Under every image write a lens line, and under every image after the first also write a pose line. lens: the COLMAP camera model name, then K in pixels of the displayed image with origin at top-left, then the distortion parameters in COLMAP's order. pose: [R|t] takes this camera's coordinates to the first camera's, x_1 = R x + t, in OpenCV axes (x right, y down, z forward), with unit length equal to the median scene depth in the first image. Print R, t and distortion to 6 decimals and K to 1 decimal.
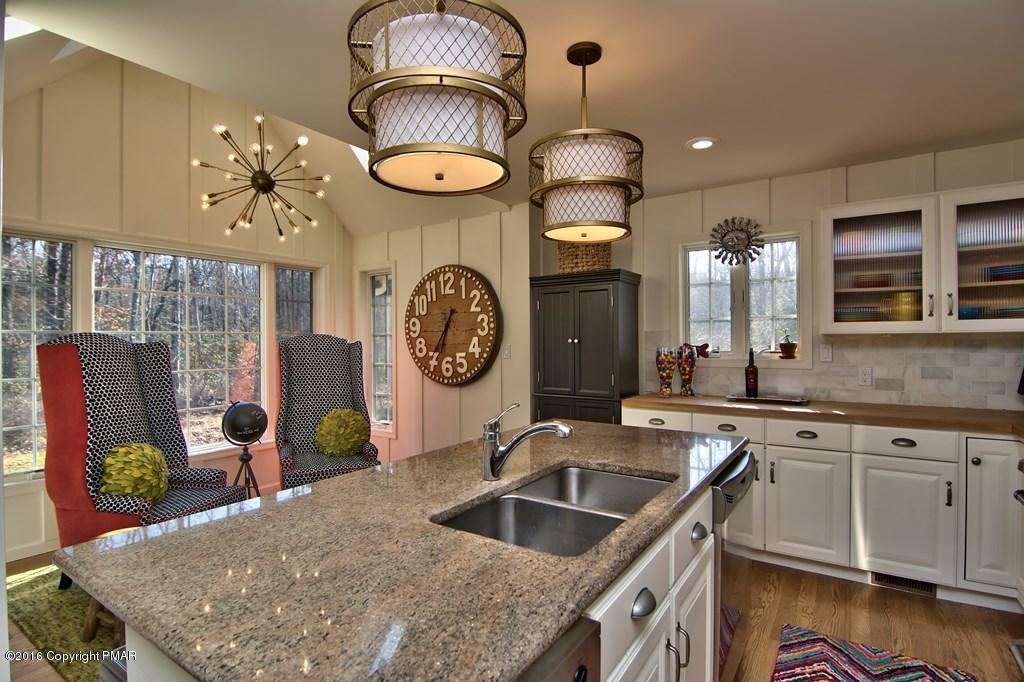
lens RADIAL K [[504.7, 0, 512.7], [0, 504.7, 341.4], [0, 0, 1]] dist [0.000001, 0.000000]
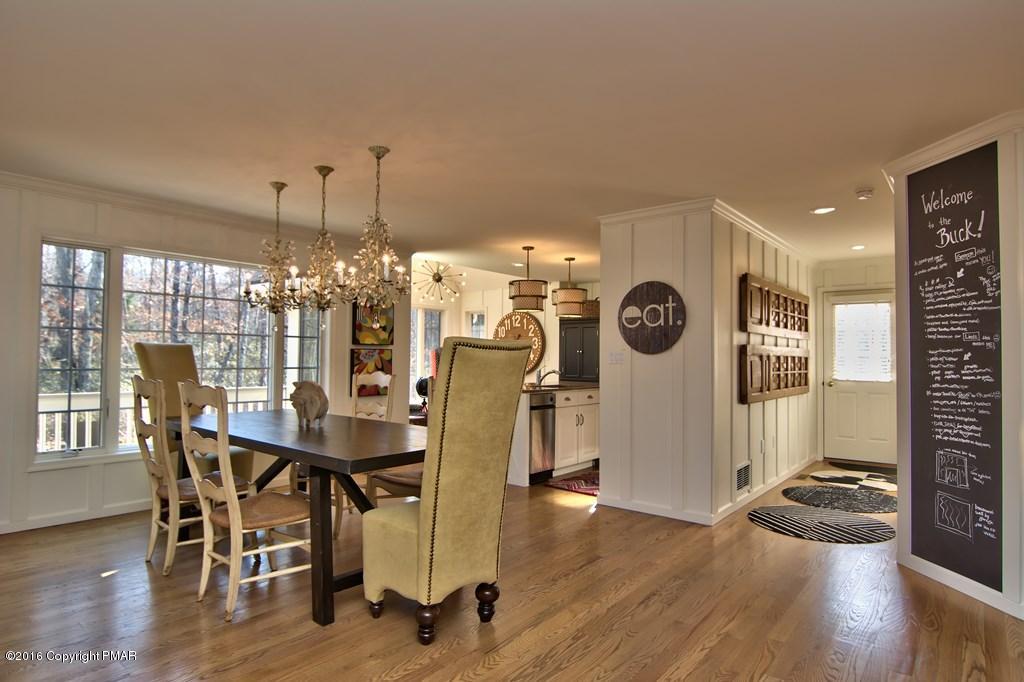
lens RADIAL K [[580.5, 0, 511.1], [0, 580.5, 341.5], [0, 0, 1]] dist [0.000035, 0.000000]
pose [[0.997098, 0.012062, -0.075165, 0.016340], [-0.013562, 0.999718, -0.019482, 0.006814], [0.074908, 0.020445, 0.996981, -1.221934]]
